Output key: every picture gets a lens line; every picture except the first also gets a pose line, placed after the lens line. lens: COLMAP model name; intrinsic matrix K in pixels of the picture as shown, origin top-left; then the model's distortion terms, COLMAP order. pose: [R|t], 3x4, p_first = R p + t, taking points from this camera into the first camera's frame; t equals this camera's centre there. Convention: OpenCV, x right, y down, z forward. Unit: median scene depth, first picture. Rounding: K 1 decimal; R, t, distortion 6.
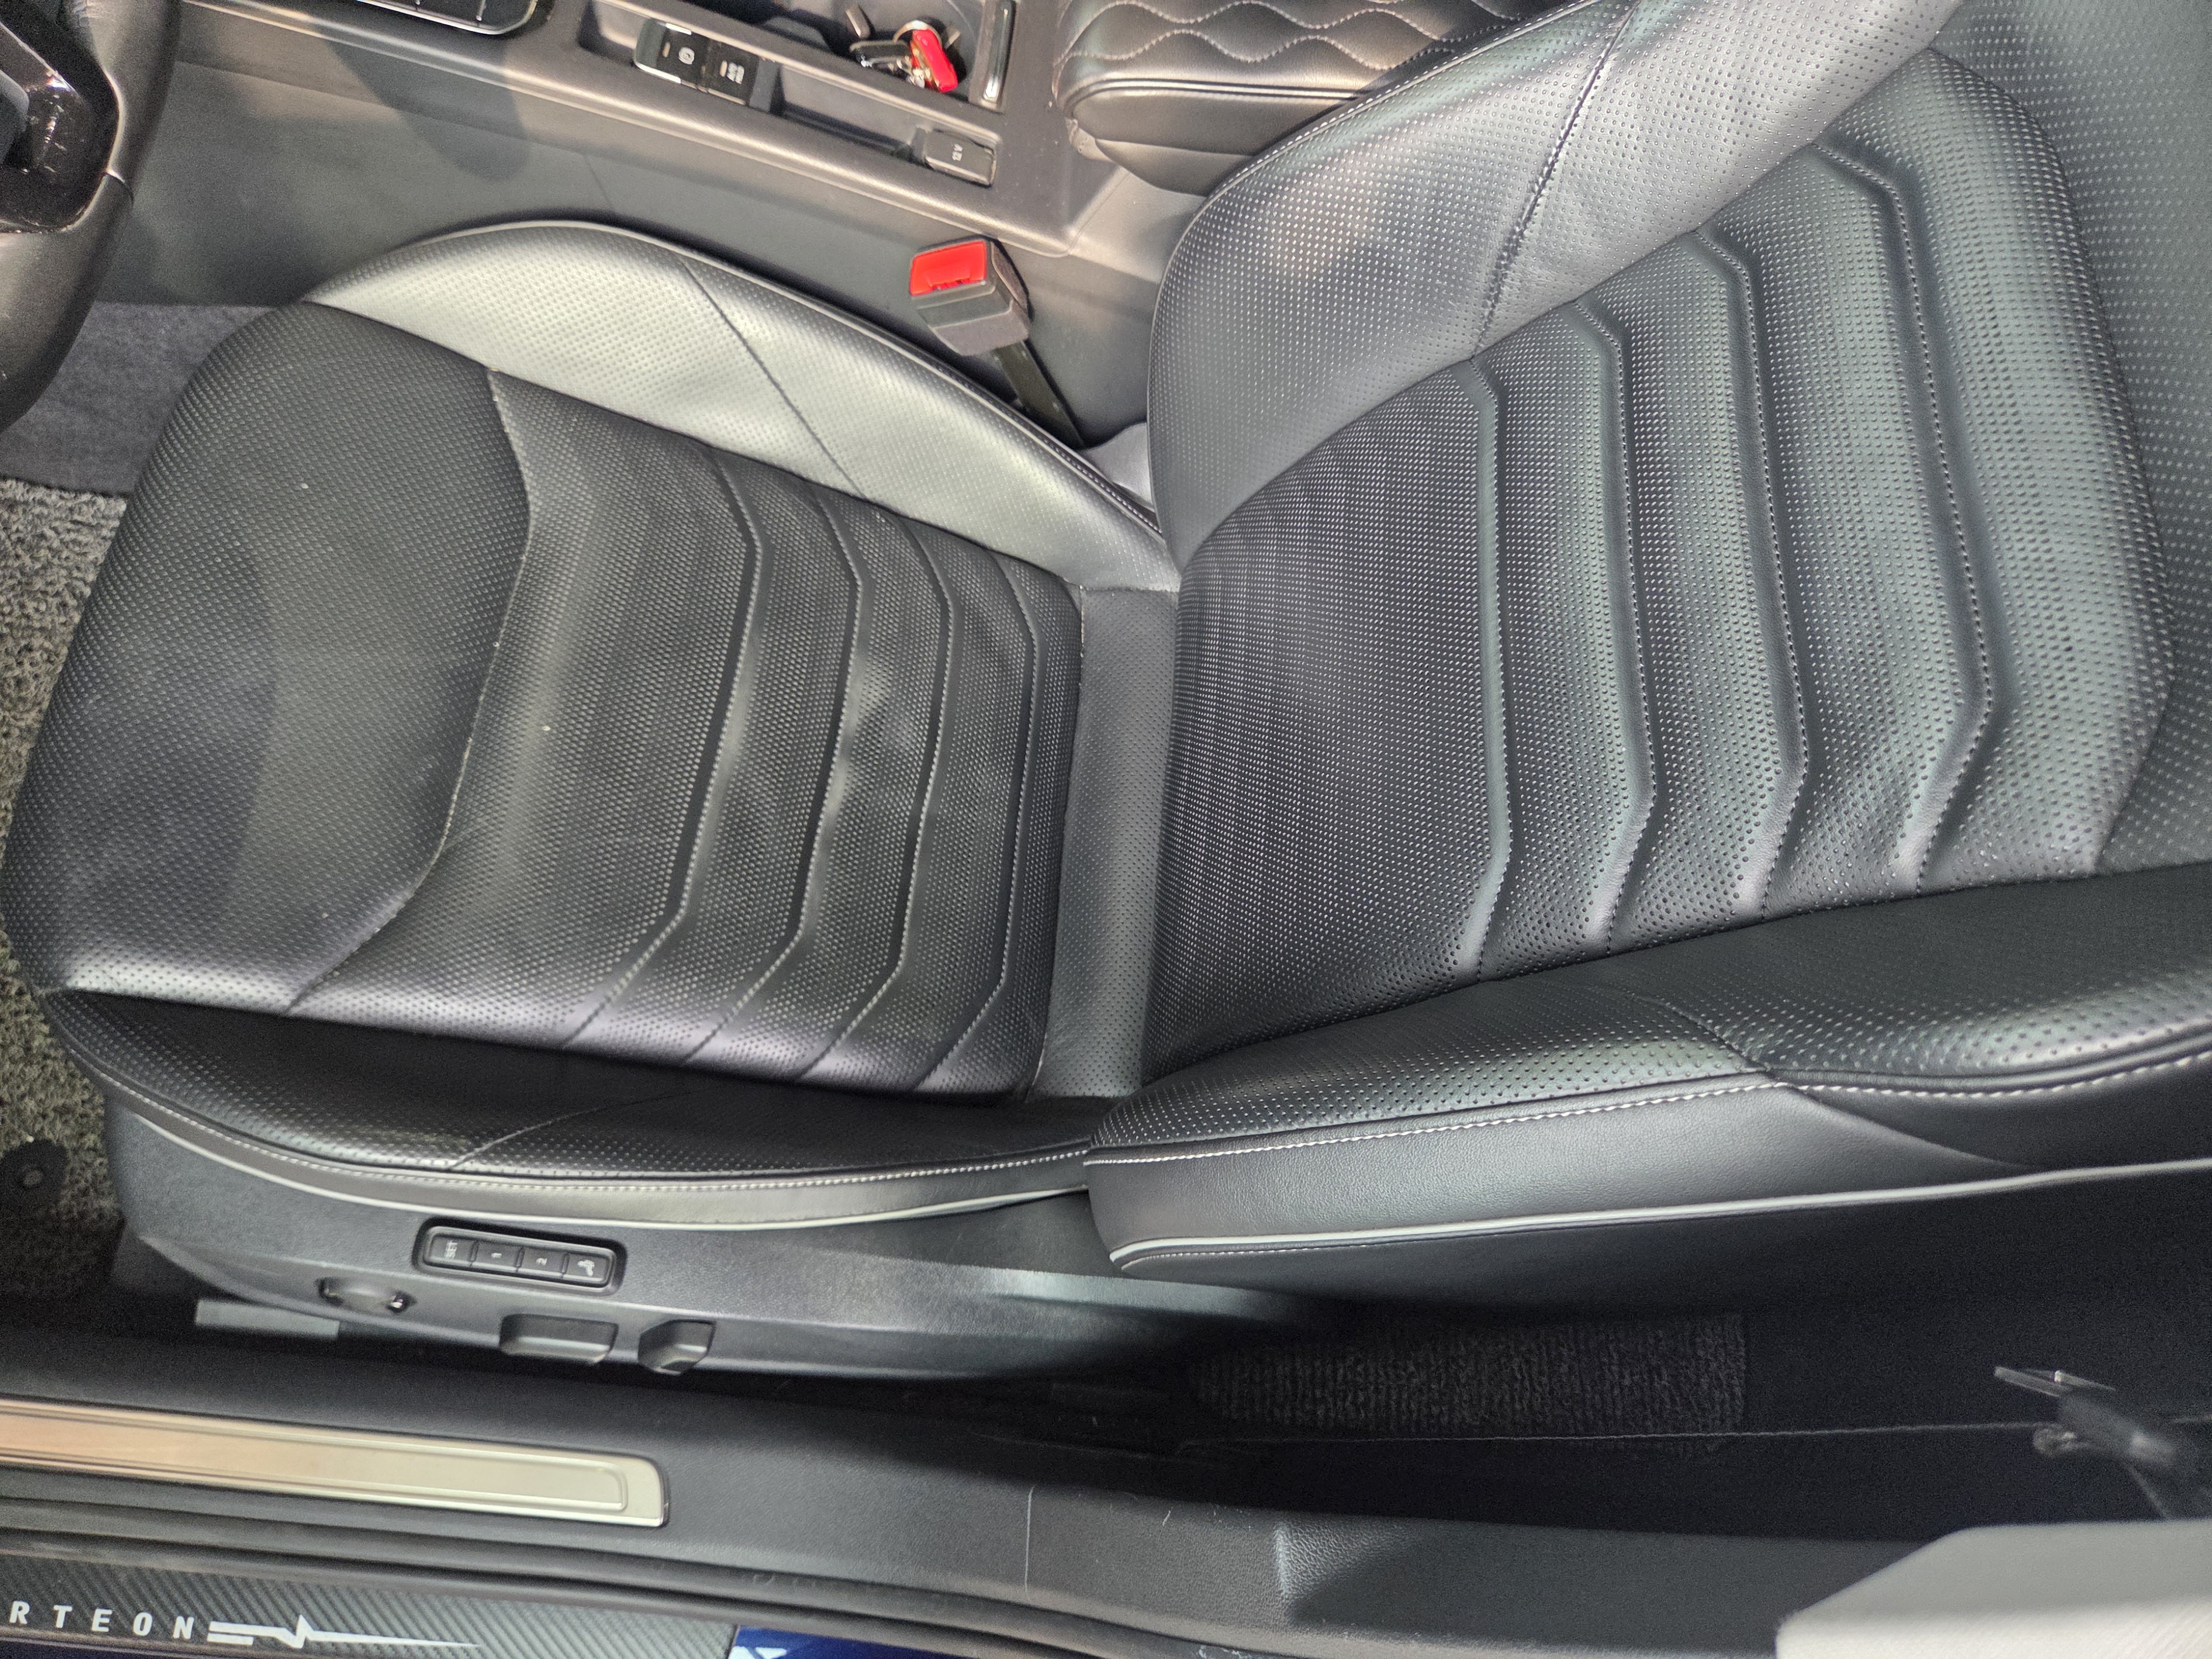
lens RADIAL K [[1507.1, 0, 1077.9], [0, 1507.1, 833.3], [0, 0, 1]] dist [0.030477, -0.018213]
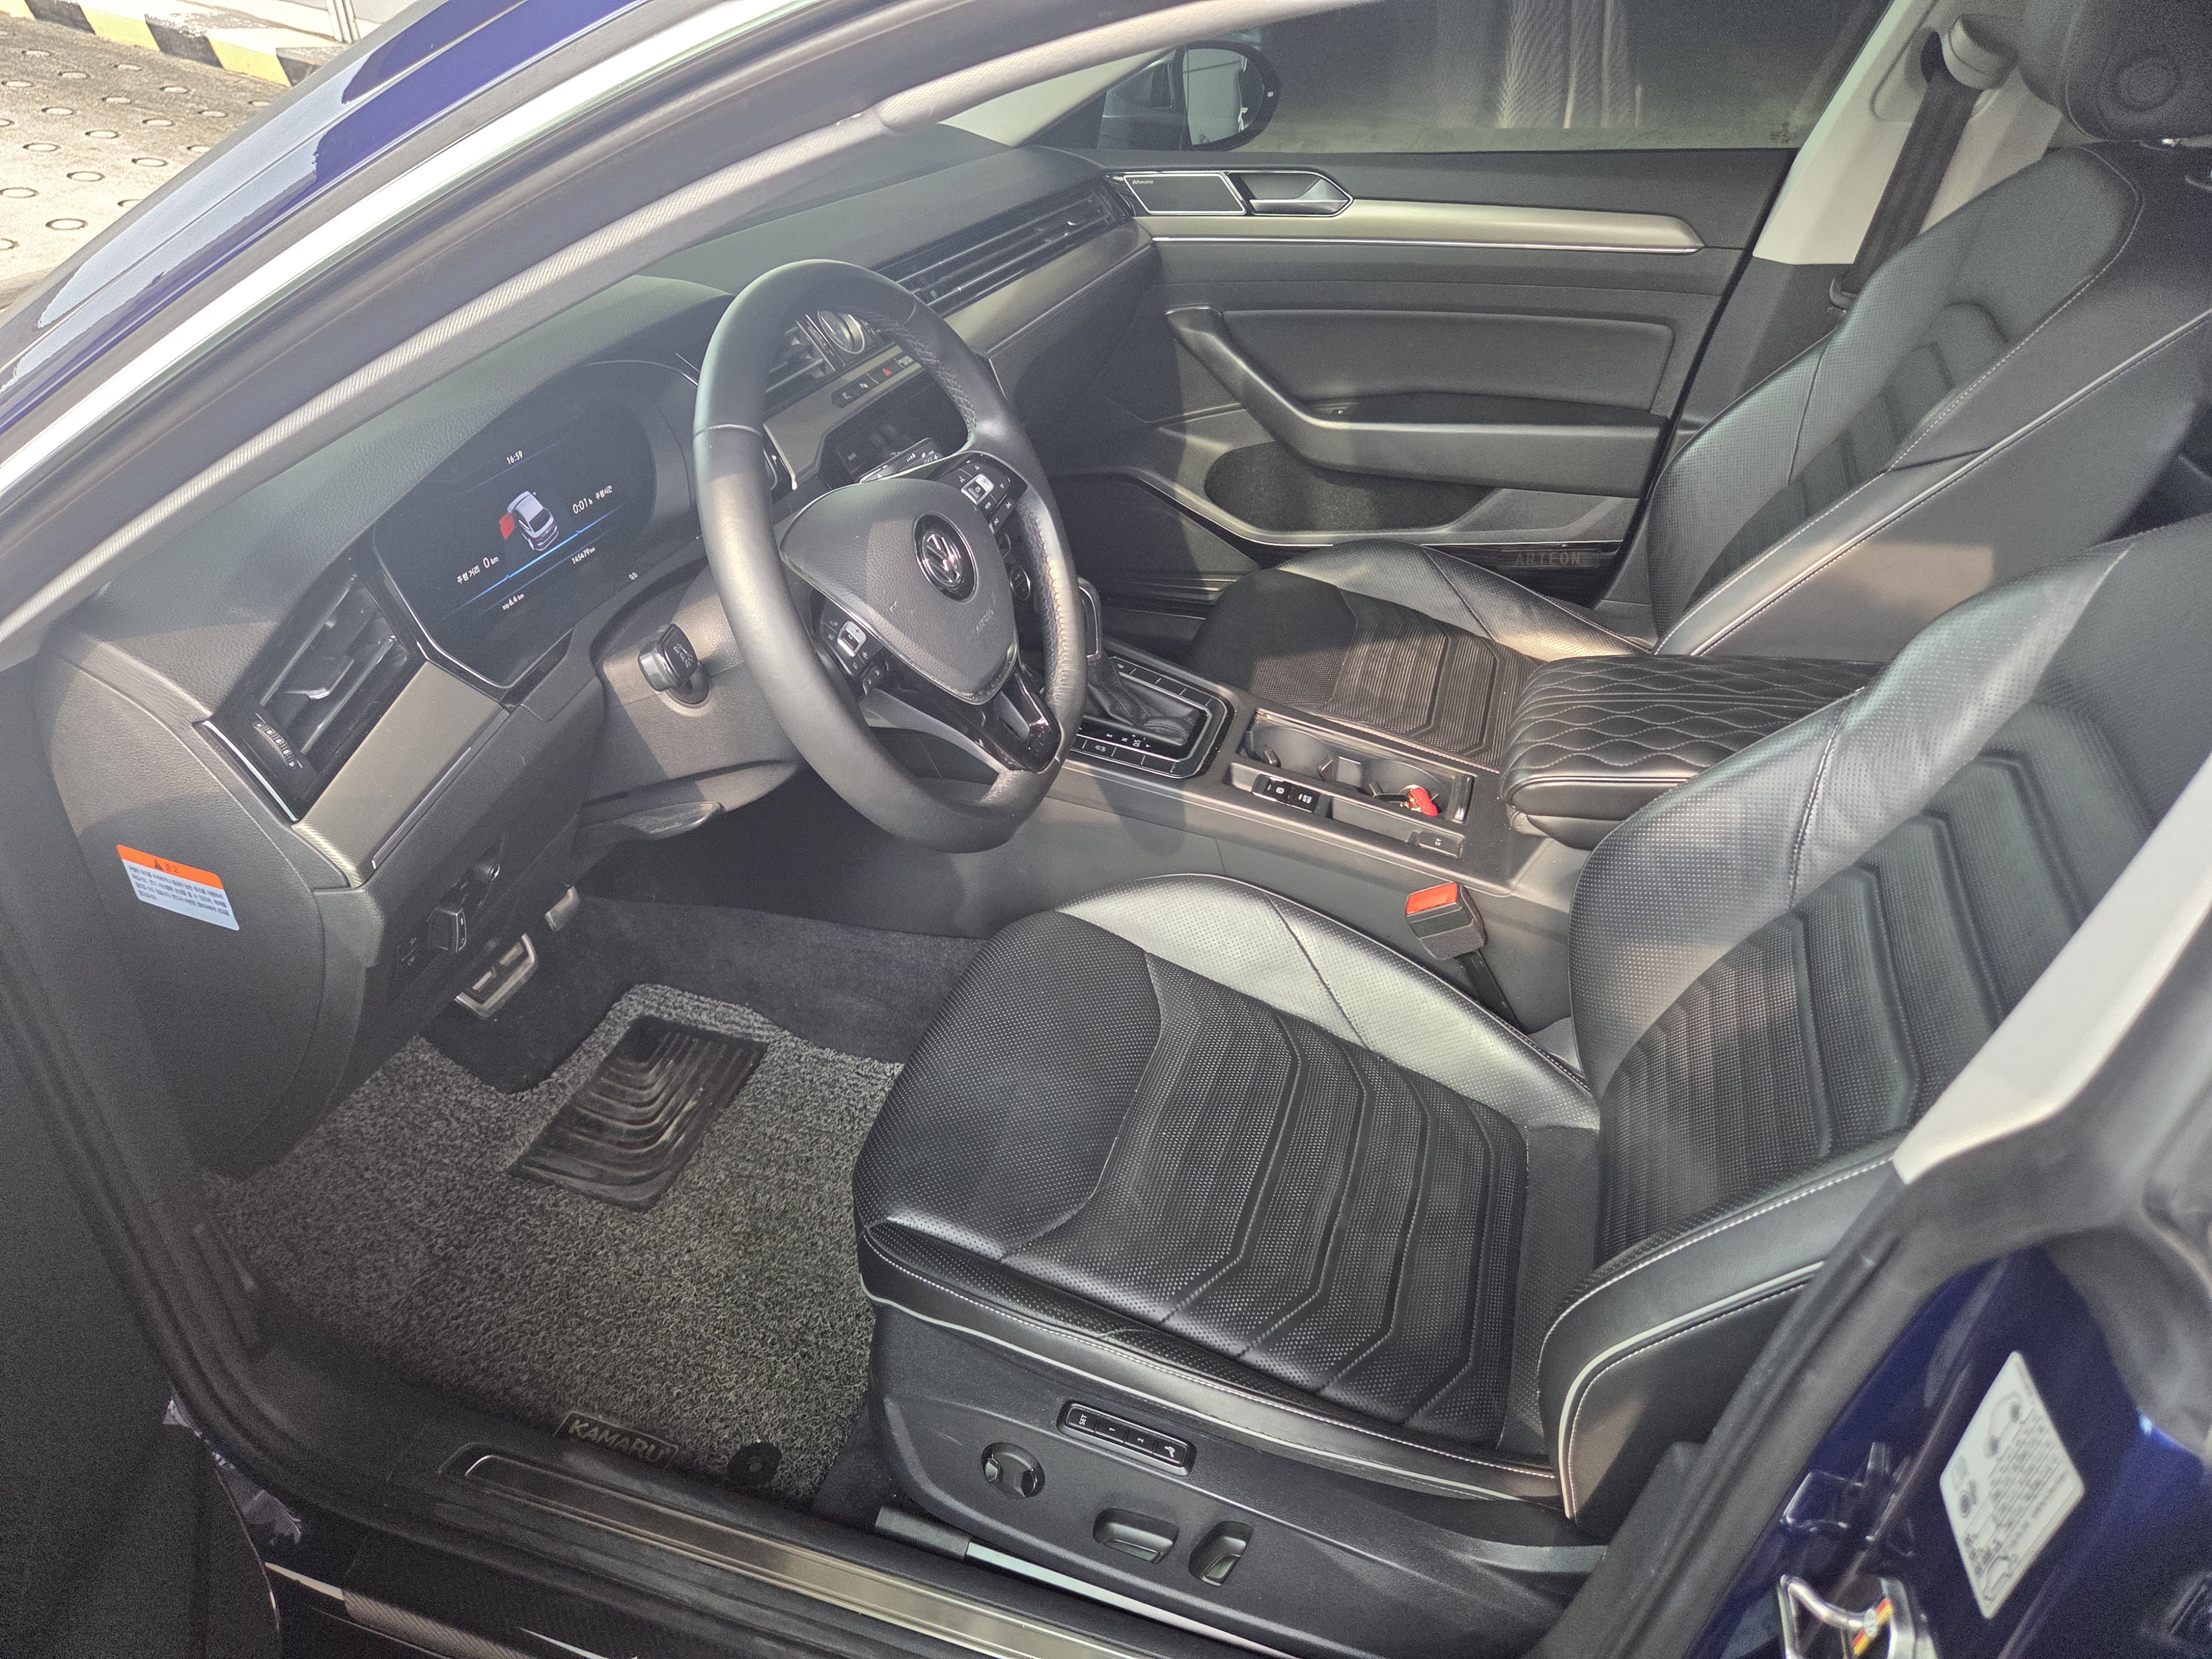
lens RADIAL K [[1507.1, 0, 1077.9], [0, 1507.1, 833.3], [0, 0, 1]] dist [0.030477, -0.018213]
pose [[0.960780, -0.021587, -0.276470, -0.003226], [-0.140492, 0.821663, -0.552388, 0.498371], [0.239089, 0.569565, 0.786404, -0.373573]]
